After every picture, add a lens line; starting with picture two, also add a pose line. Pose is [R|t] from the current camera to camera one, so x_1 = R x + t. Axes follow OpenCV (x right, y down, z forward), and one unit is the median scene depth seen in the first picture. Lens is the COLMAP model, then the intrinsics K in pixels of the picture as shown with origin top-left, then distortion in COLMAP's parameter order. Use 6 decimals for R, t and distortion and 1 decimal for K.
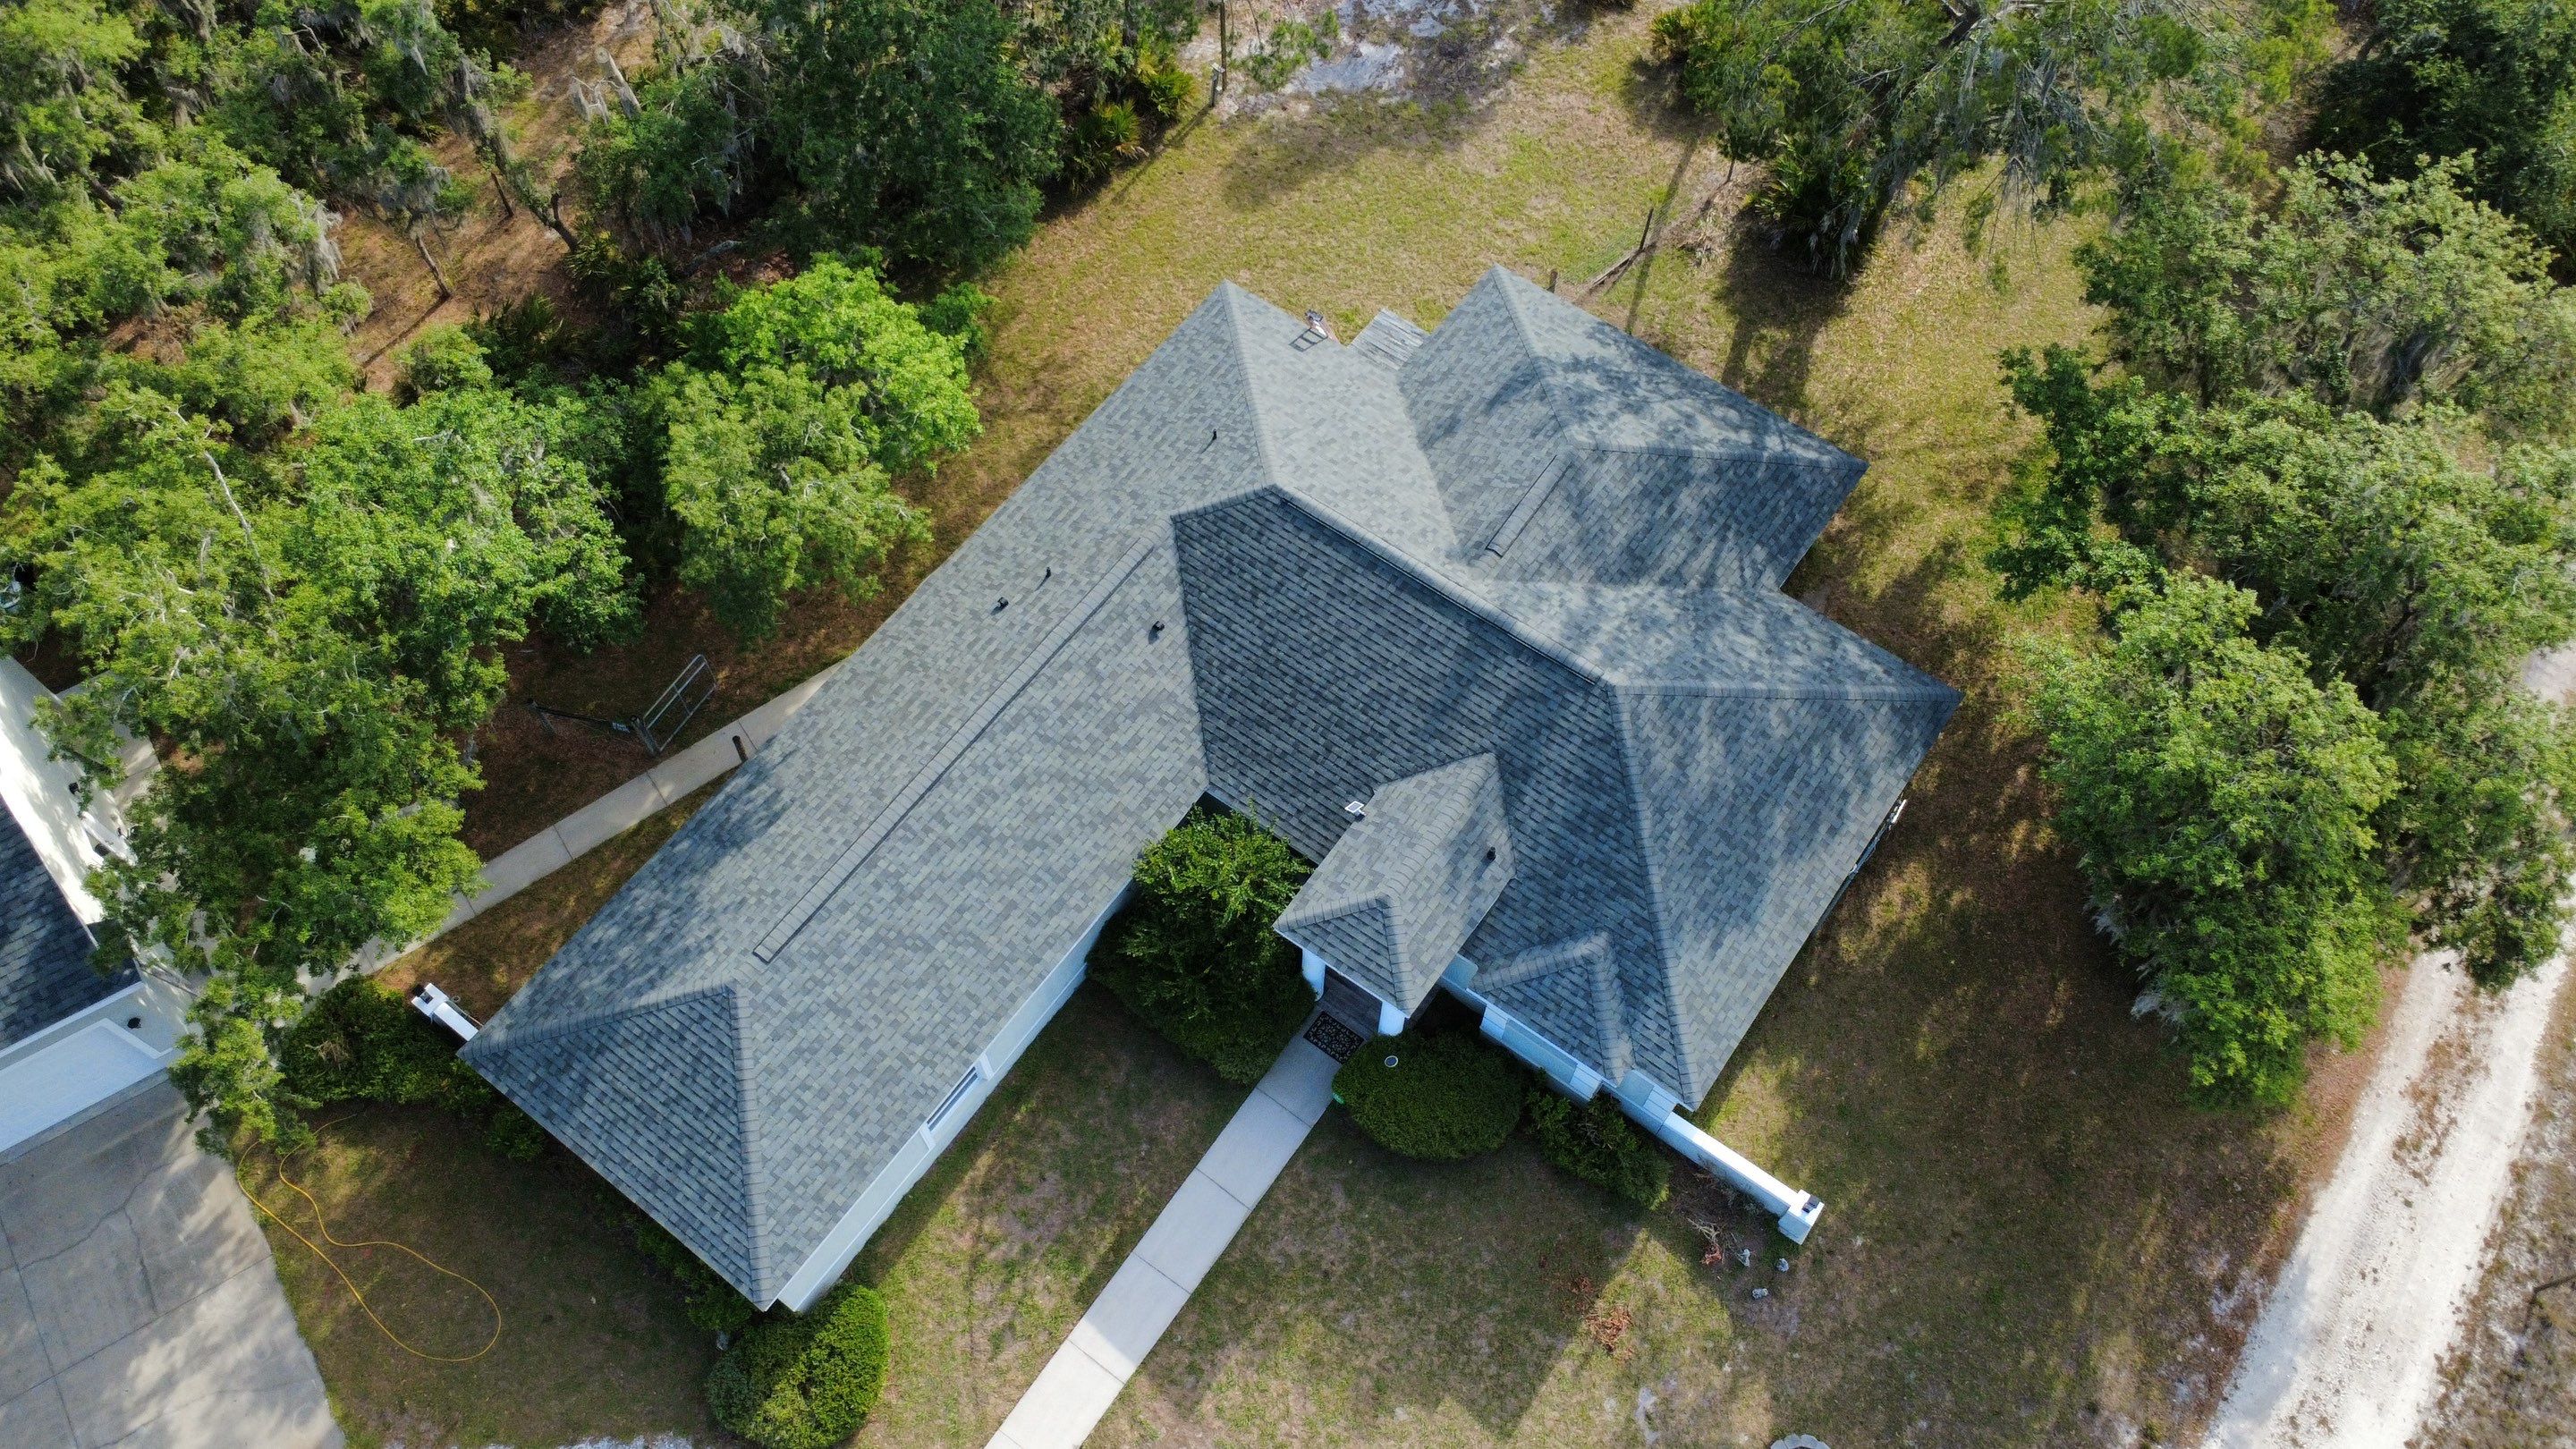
lens RADIAL K [[1870.2, 0, 1281.1], [0, 1870.2, 723.0], [0, 0, 1]] dist [-0.003774, 0.005571]
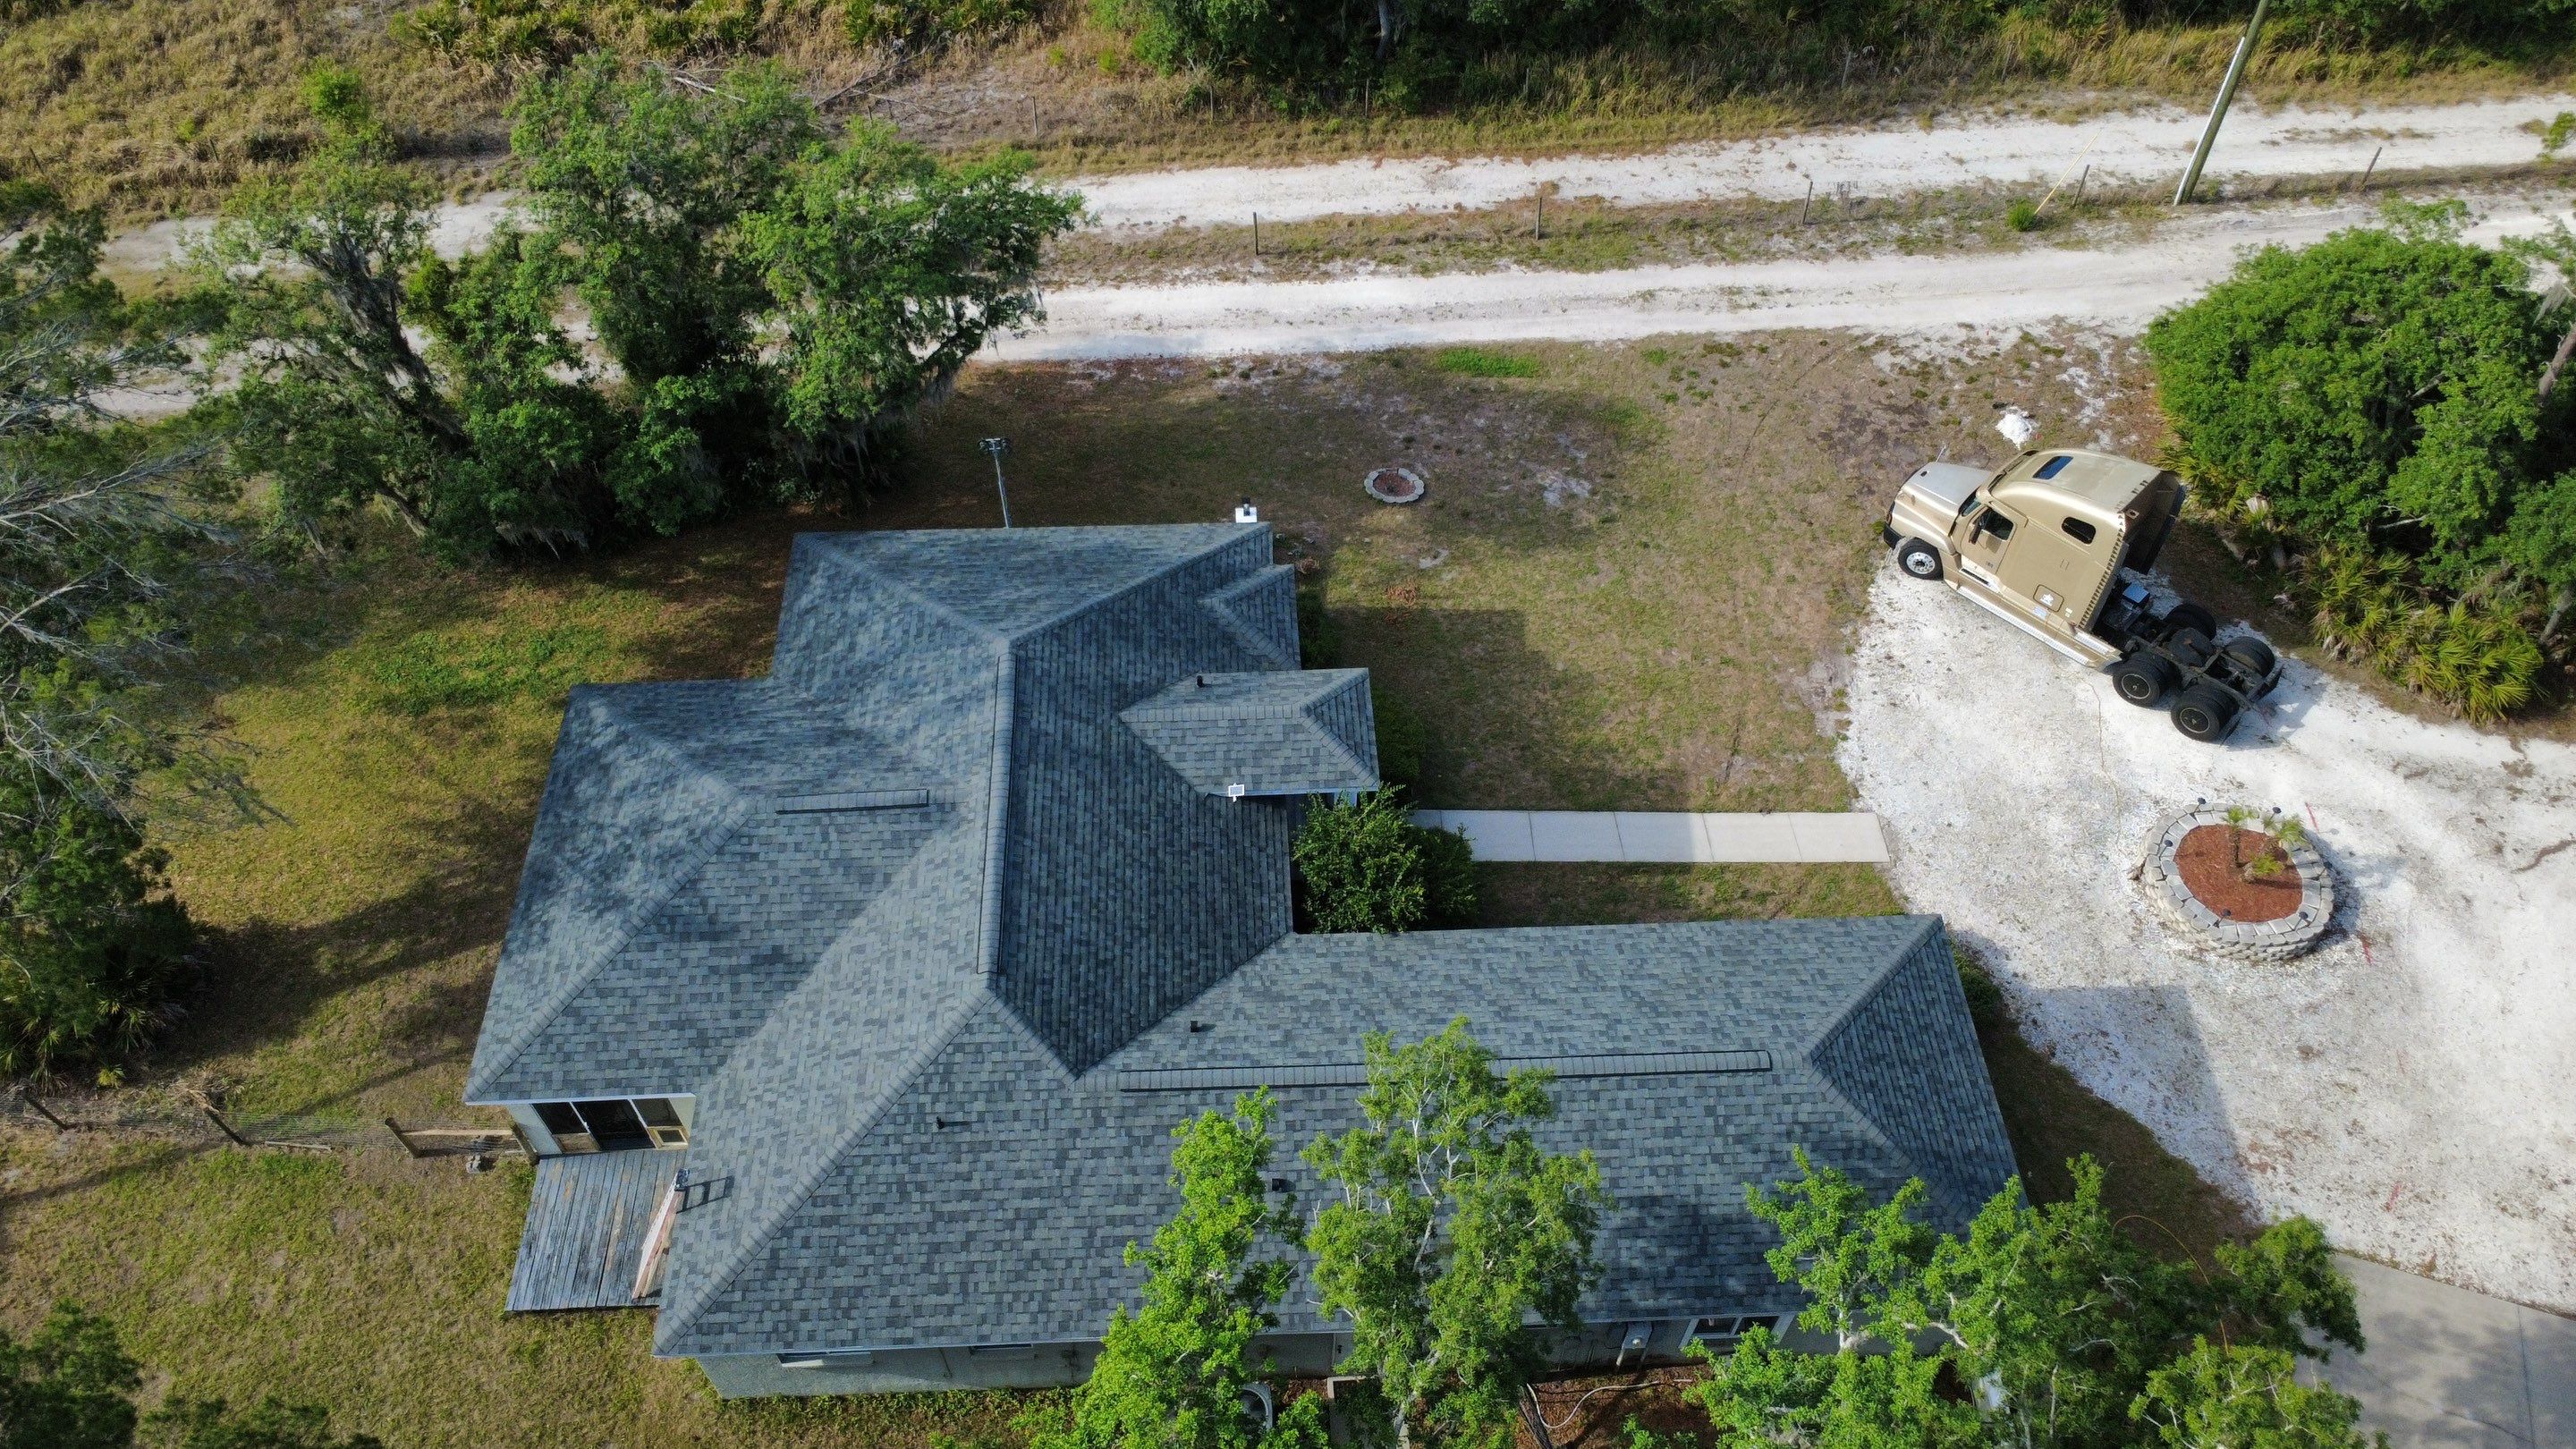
lens RADIAL K [[1870.2, 0, 1284.1], [0, 1870.2, 722.4], [0, 0, 1]] dist [-0.003774, 0.005571]
pose [[-0.621087, -0.615774, 0.484844, -0.445253], [0.679482, -0.114766, 0.724660, -0.667215], [-0.390583, 0.779520, 0.489687, 0.449057]]
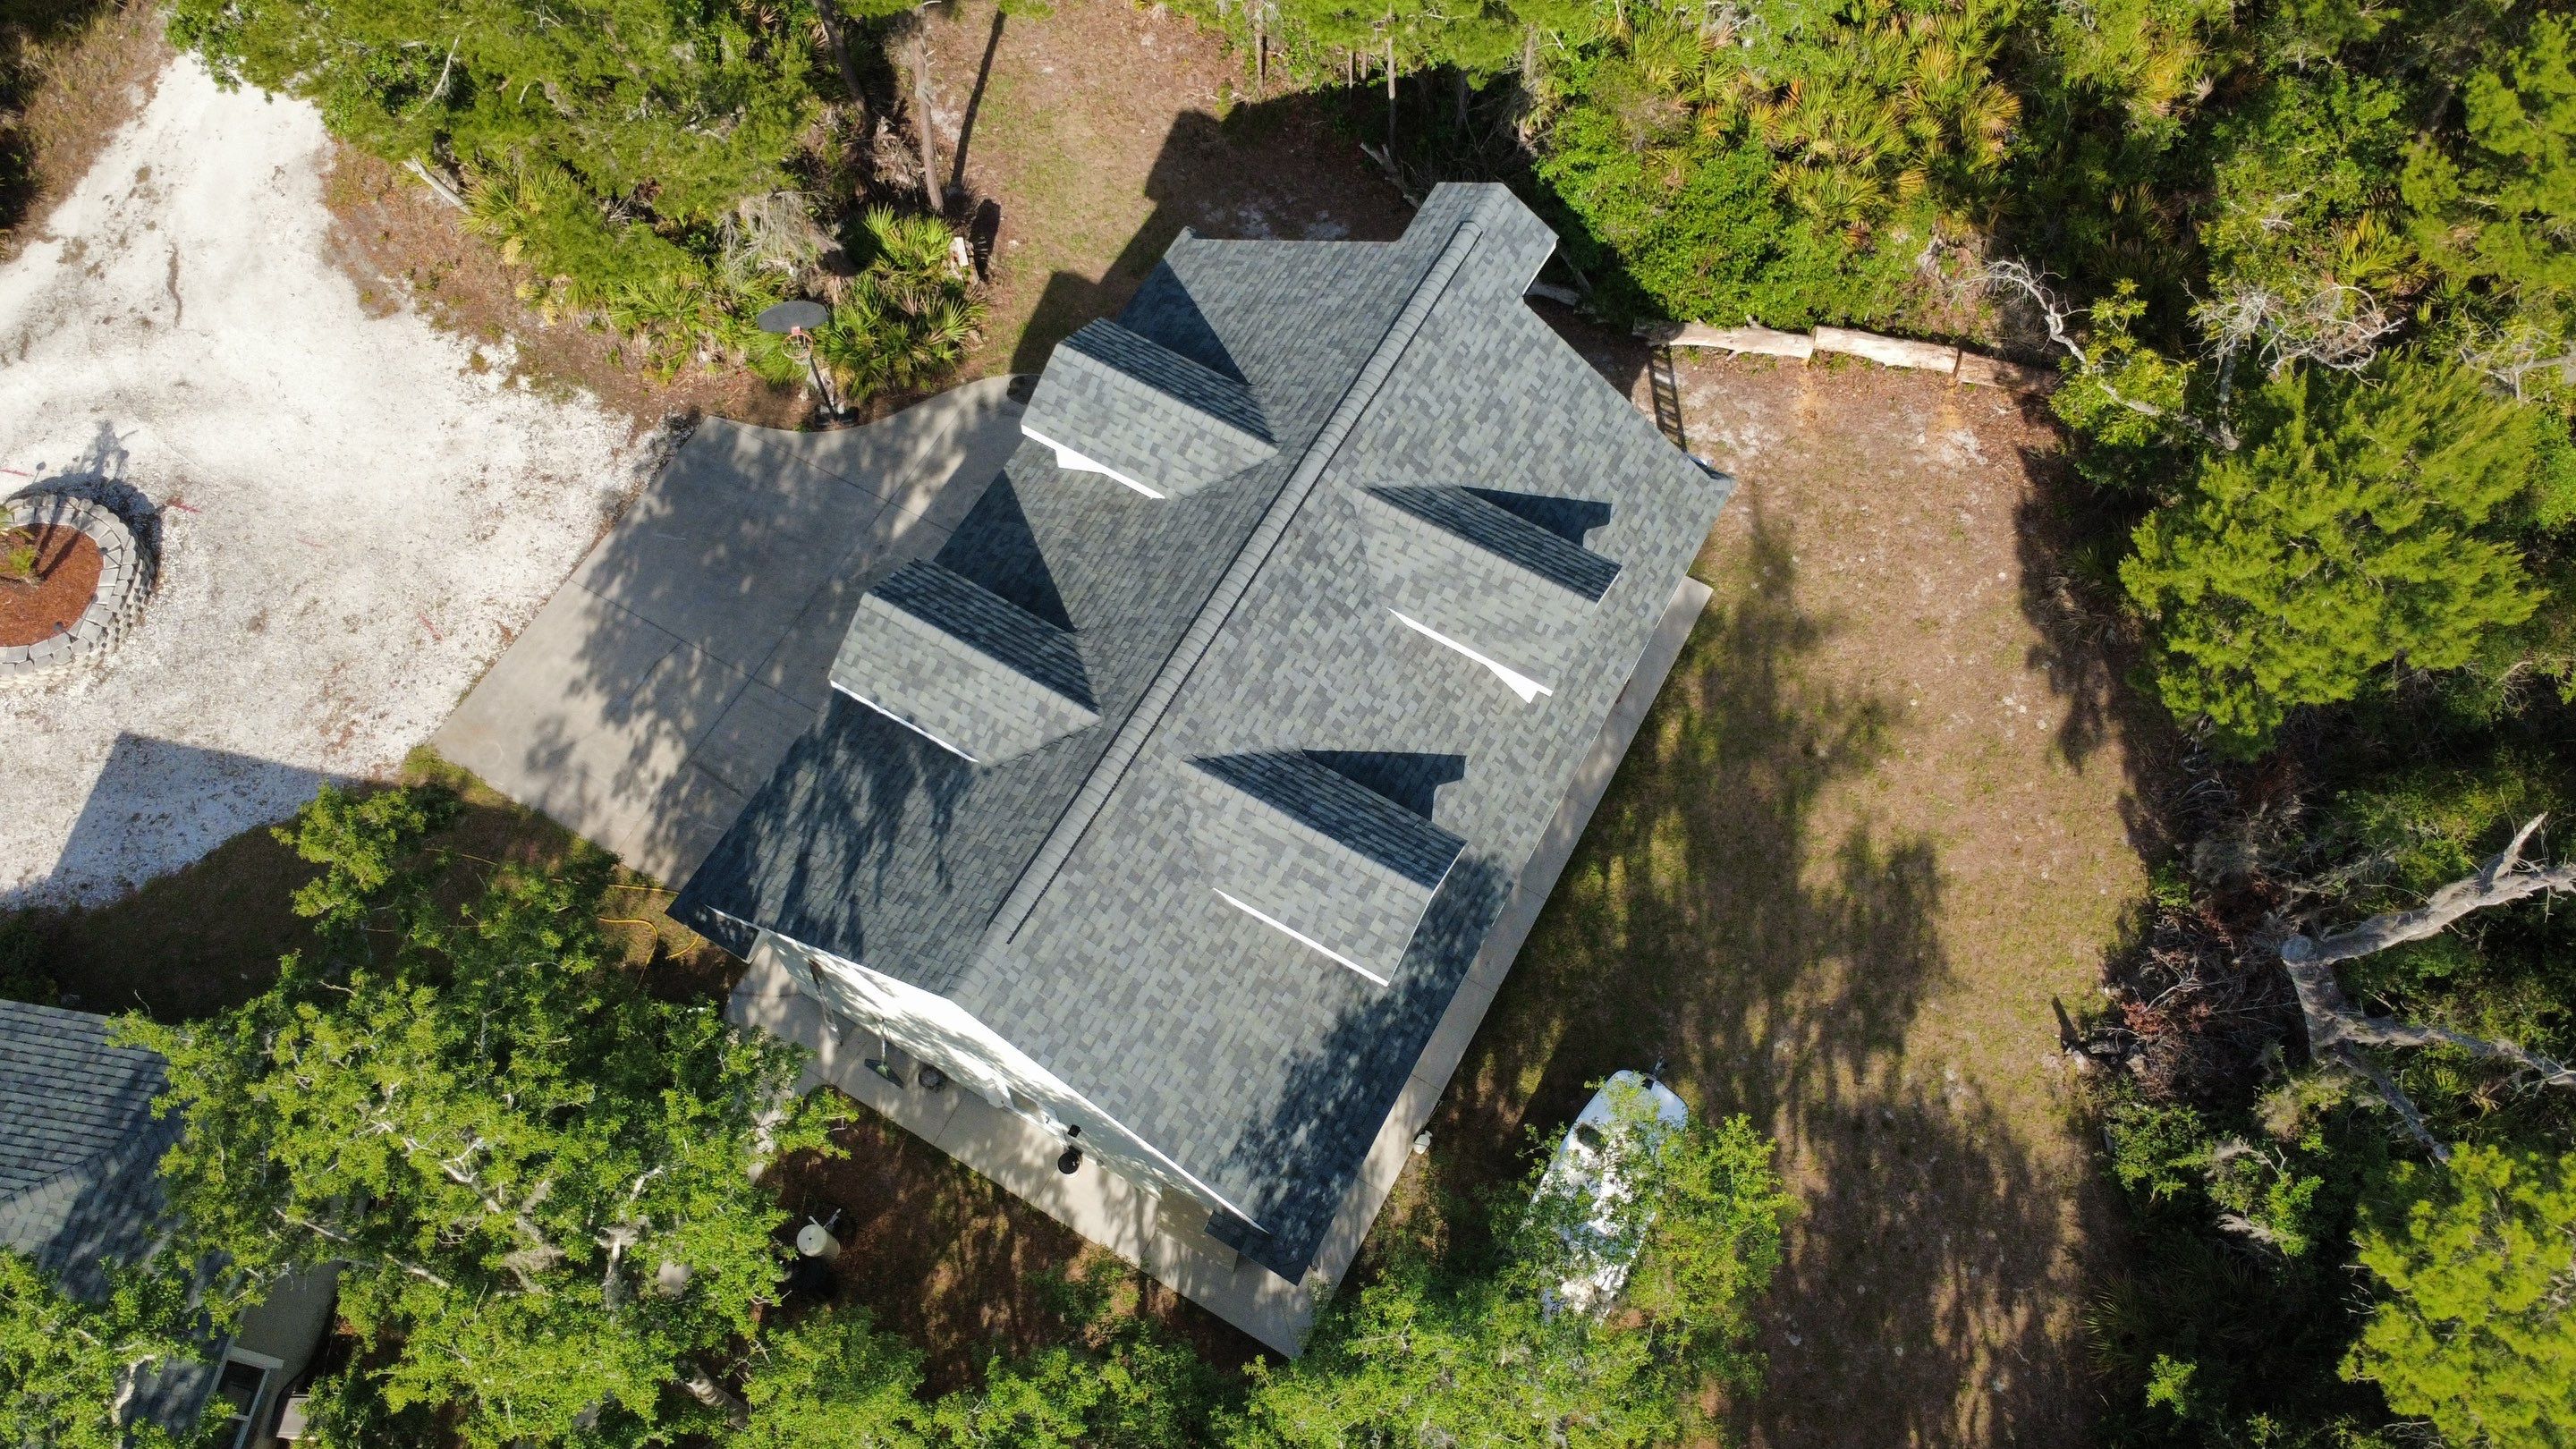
lens RADIAL K [[1870.2, 0, 1283.1], [0, 1870.2, 725.0], [0, 0, 1]] dist [-0.003774, 0.005571]
pose [[-0.886865, 0.403892, -0.224370, -0.637118], [-0.415669, -0.485467, 0.769117, -0.510659], [0.201716, 0.775367, 0.598429, 0.458945]]
